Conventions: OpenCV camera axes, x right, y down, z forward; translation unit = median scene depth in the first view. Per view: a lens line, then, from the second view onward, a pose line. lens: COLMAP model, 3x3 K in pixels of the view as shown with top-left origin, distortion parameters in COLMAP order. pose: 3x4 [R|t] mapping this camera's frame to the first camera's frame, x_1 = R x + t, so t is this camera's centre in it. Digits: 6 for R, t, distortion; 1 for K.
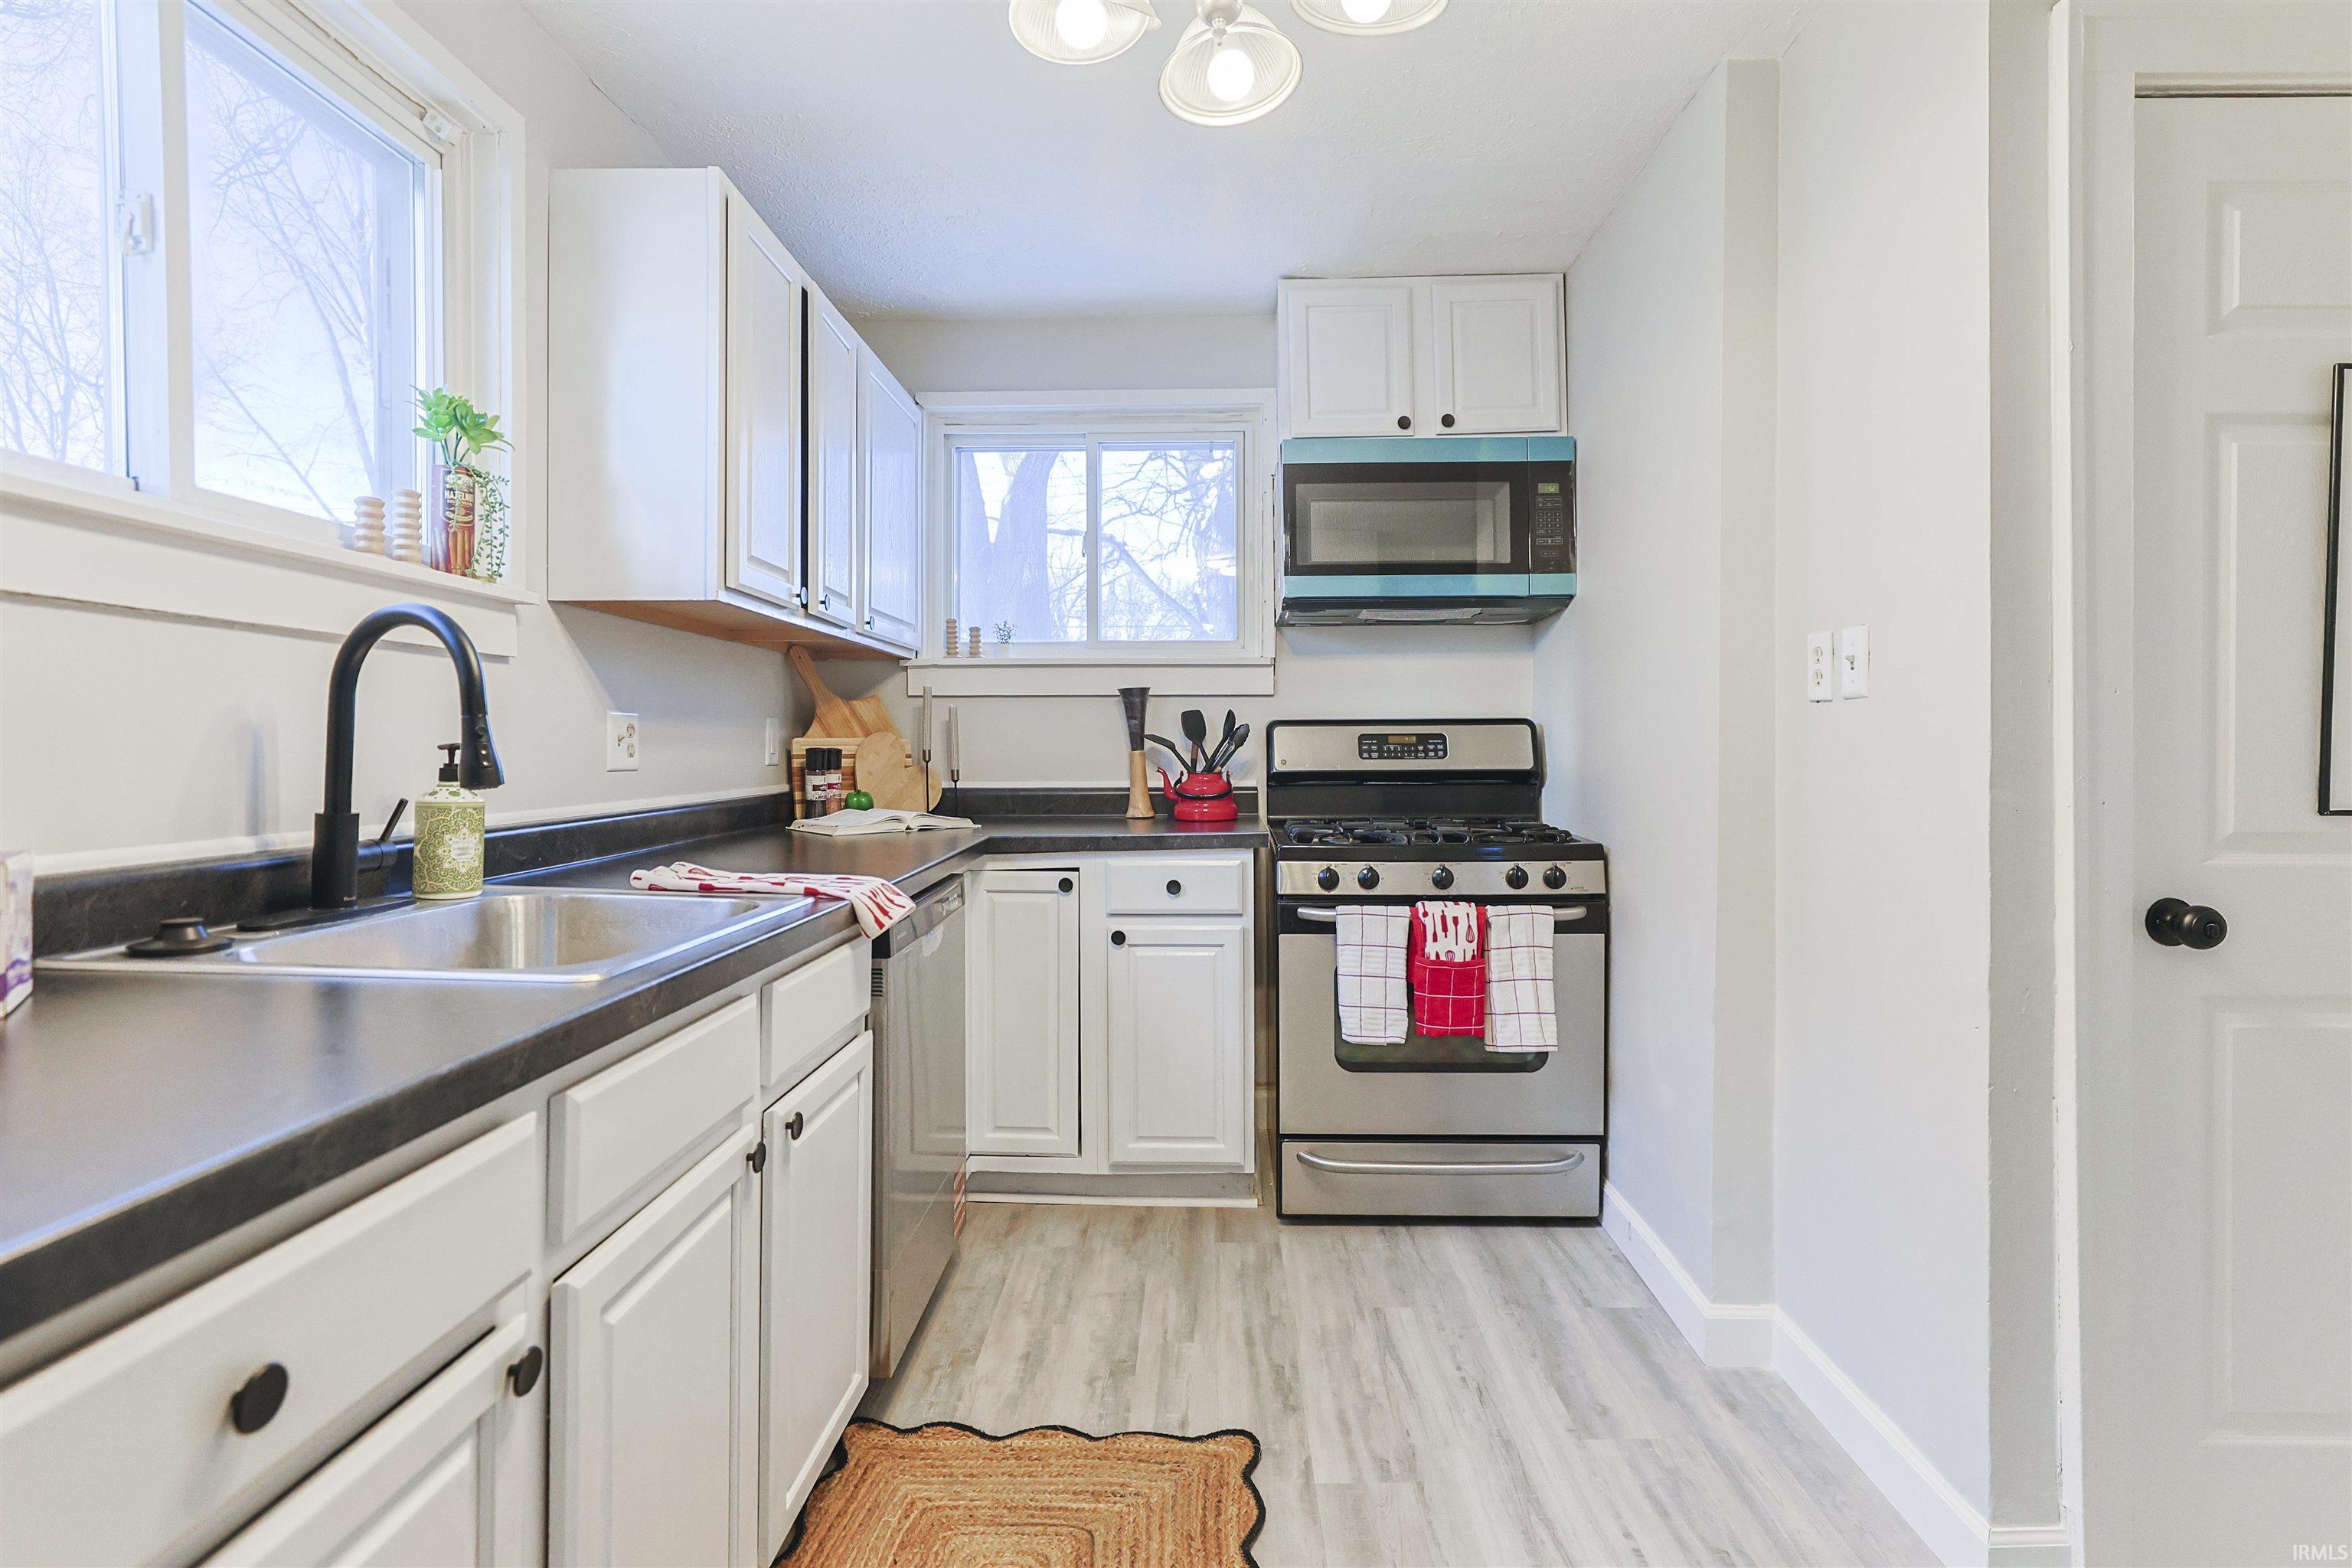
lens RADIAL K [[1123.6, 0, 1161.0], [0, 1123.6, 756.2], [0, 0, 1]] dist [-0.015293, 0.008586]
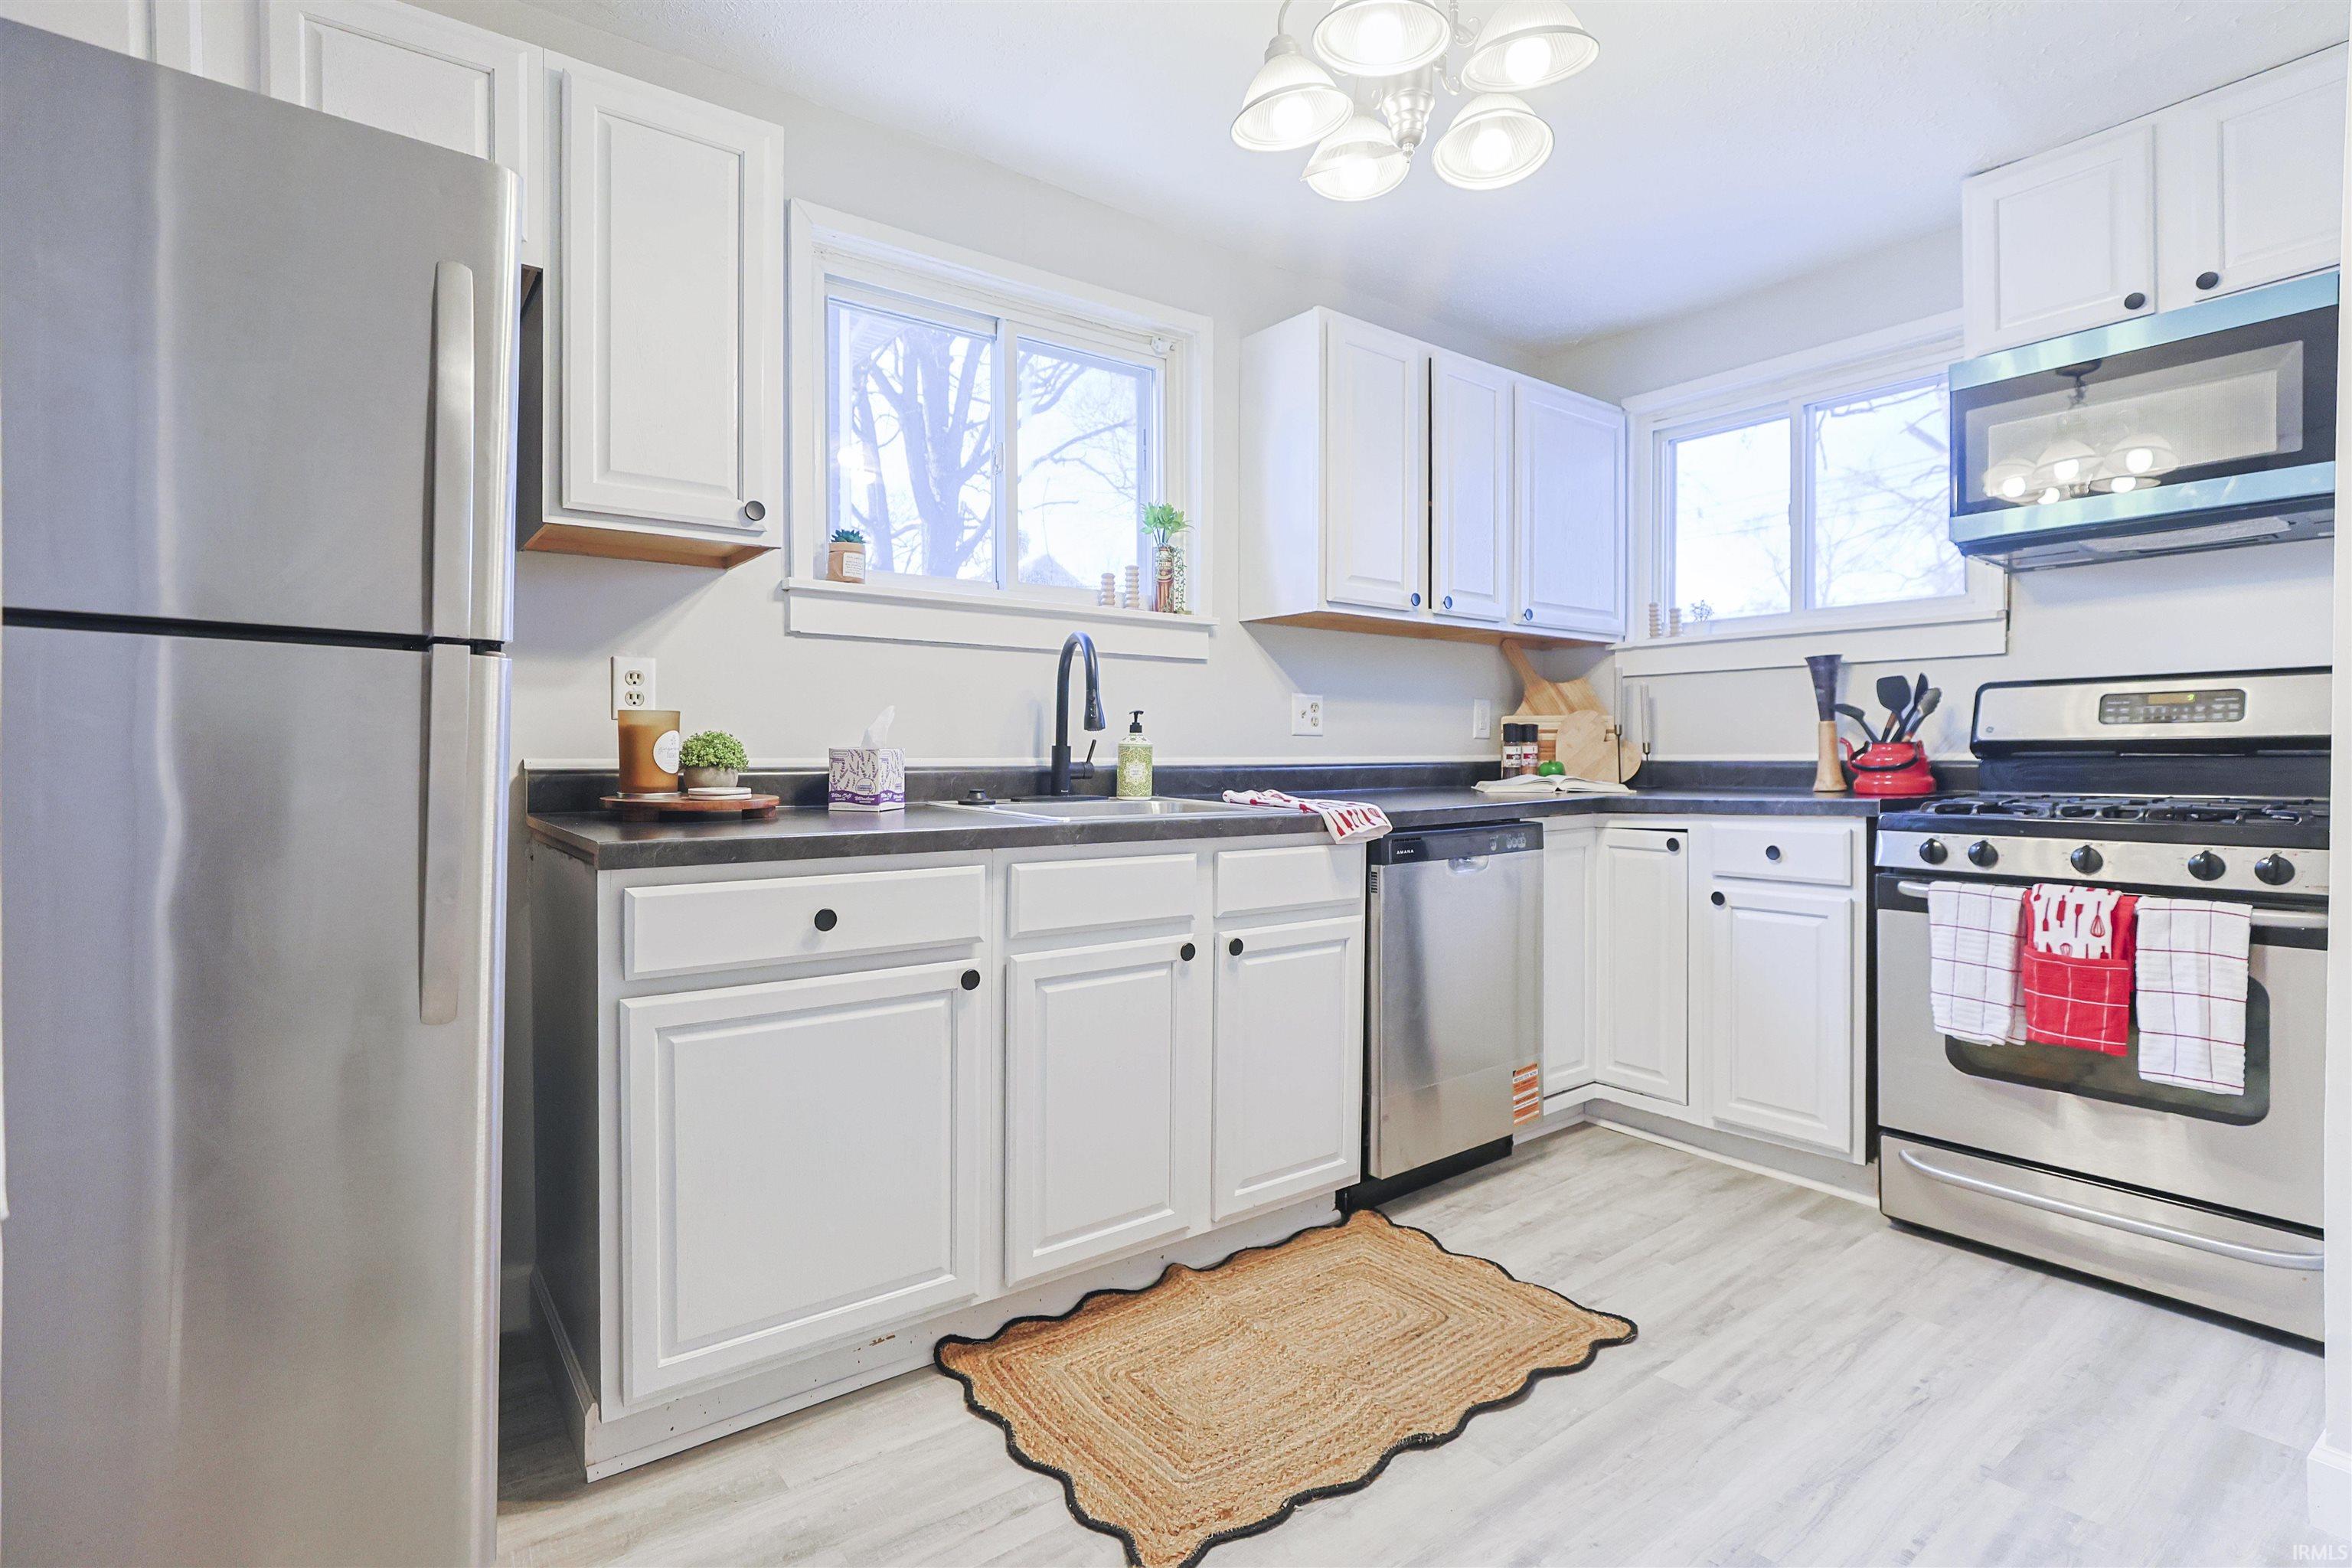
lens RADIAL K [[1123.6, 0, 1200.7], [0, 1123.6, 755.0], [0, 0, 1]] dist [-0.015293, 0.008586]
pose [[0.645530, 0.000042, -0.763735, 0.463395], [-0.005347, 0.999976, -0.004464, 0.039520], [0.763716, 0.006965, 0.645515, -0.025344]]
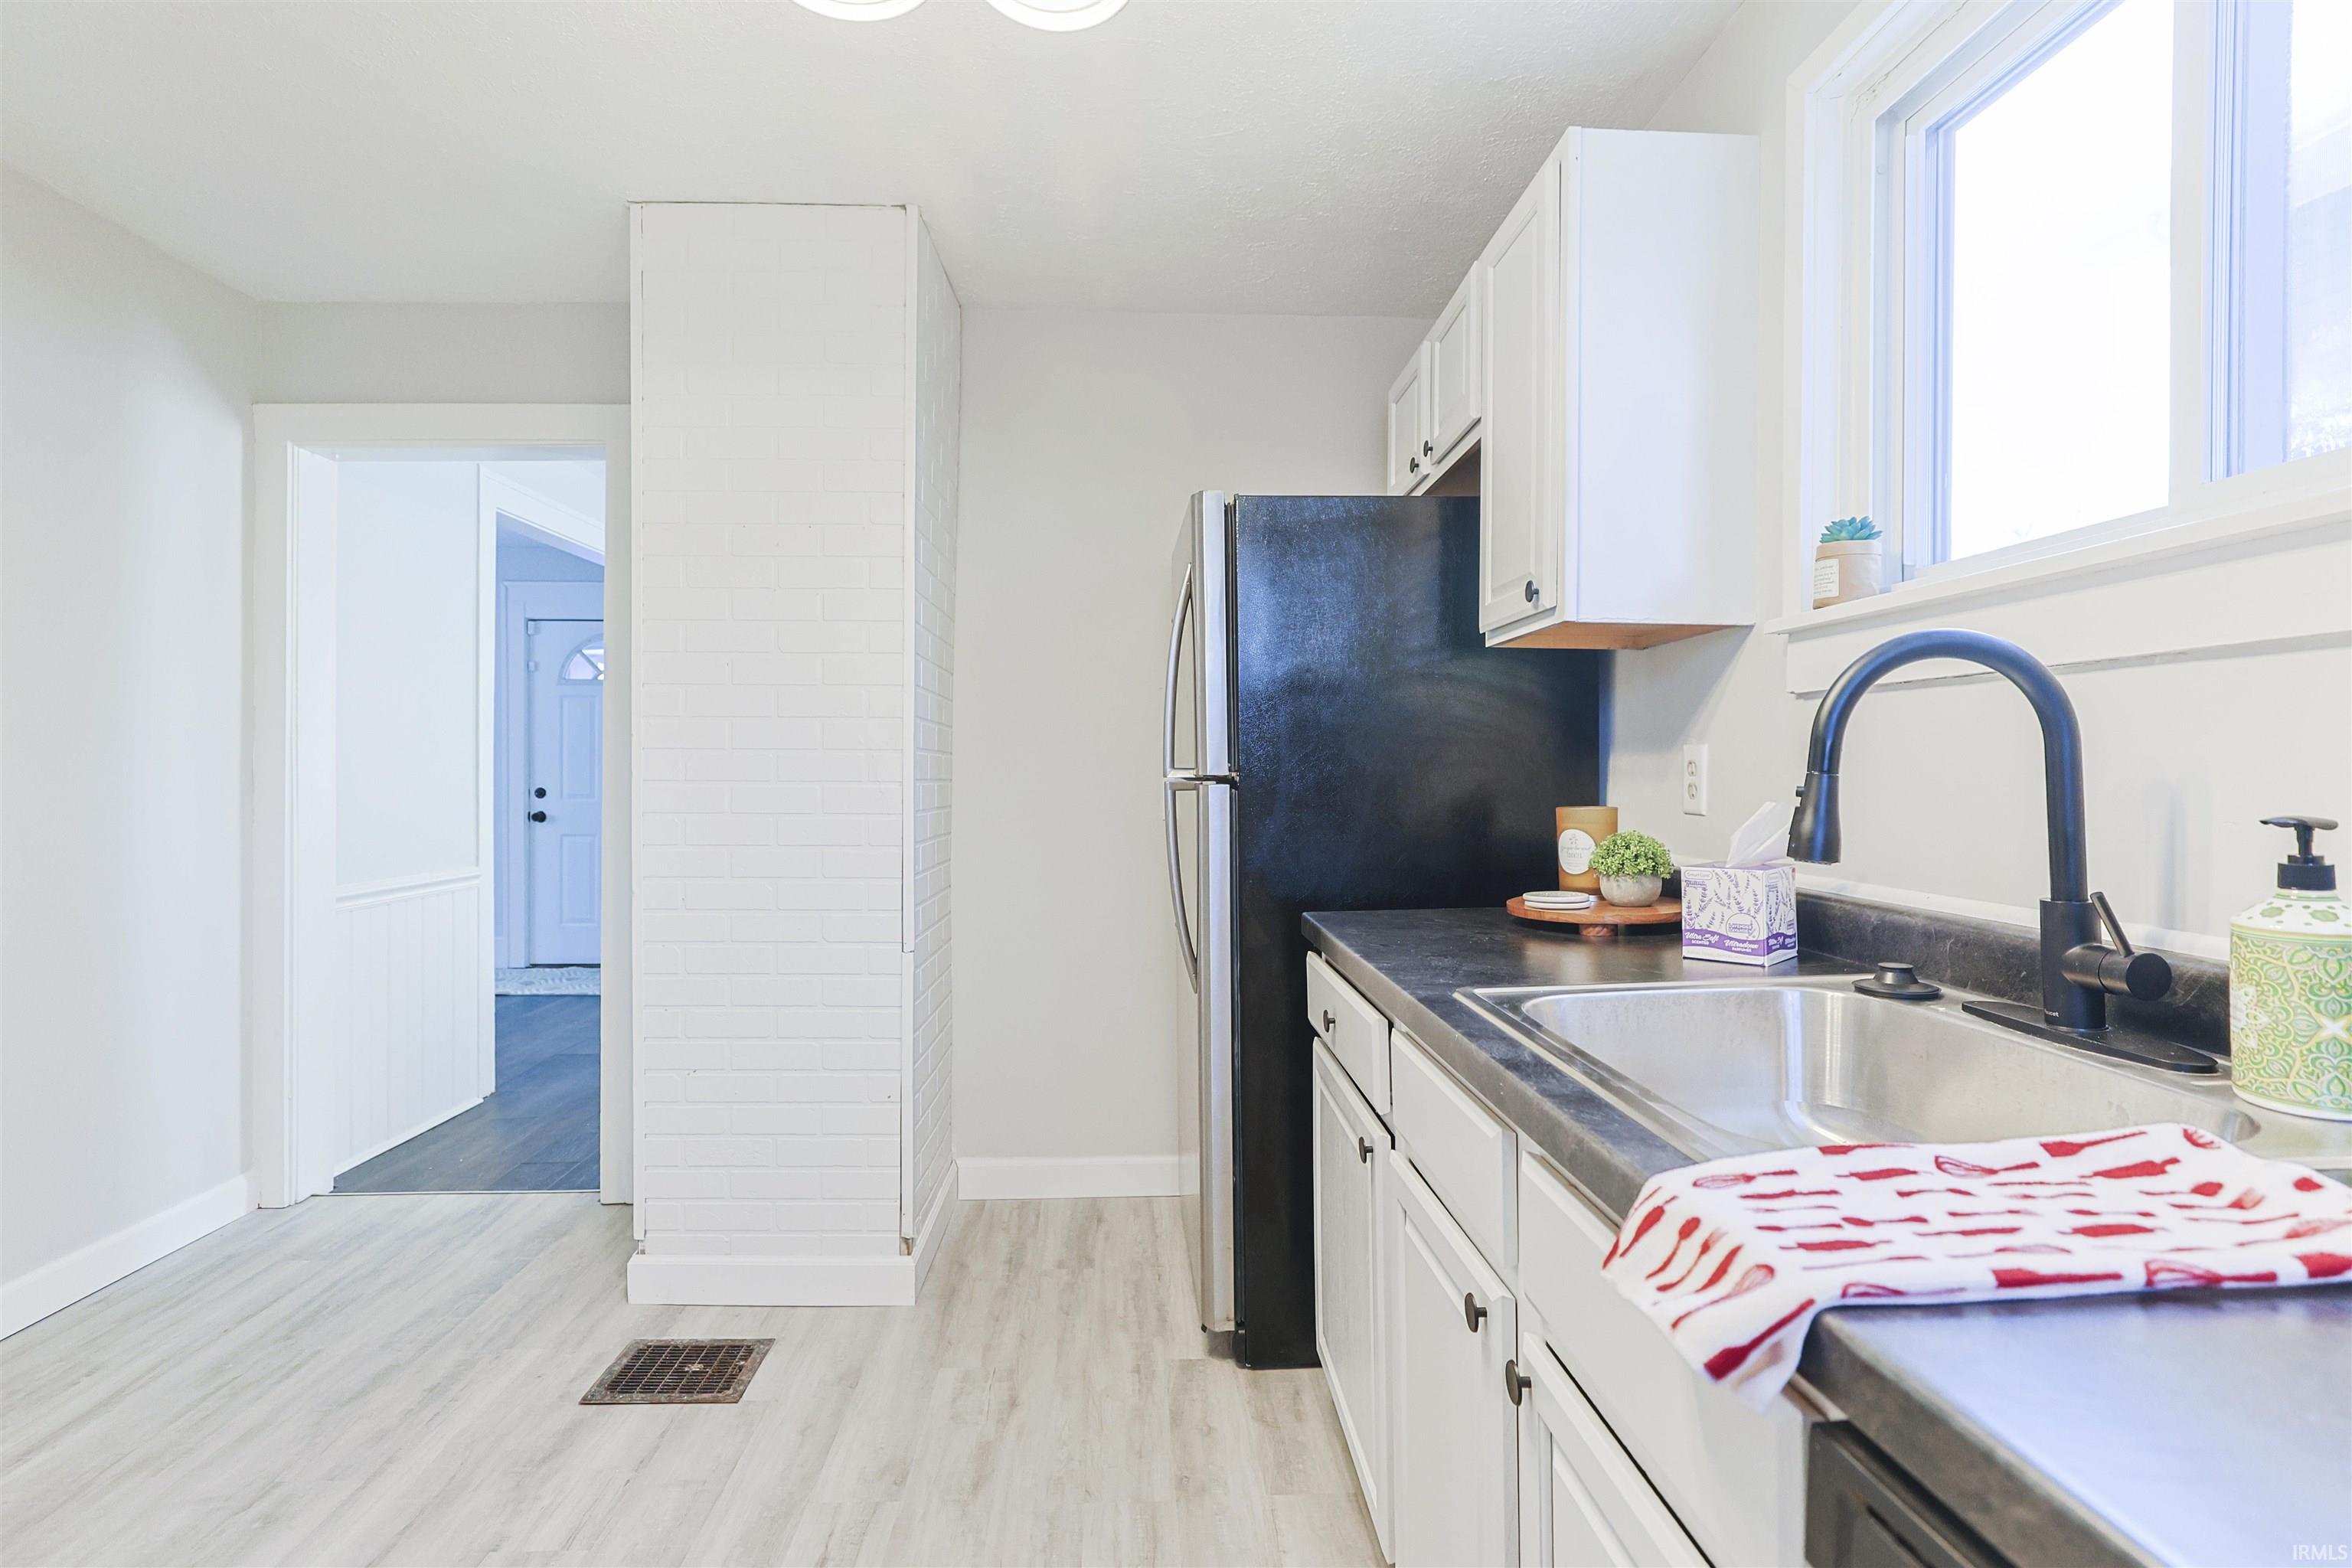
lens RADIAL K [[1123.6, 0, 1163.3], [0, 1123.6, 783.2], [0, 0, 1]] dist [-0.015293, 0.008586]
pose [[-0.996840, -0.004342, -0.079316, -0.038344], [-0.005592, 0.999864, 0.015546, -0.020184], [0.079238, 0.015940, -0.996728, 0.910375]]
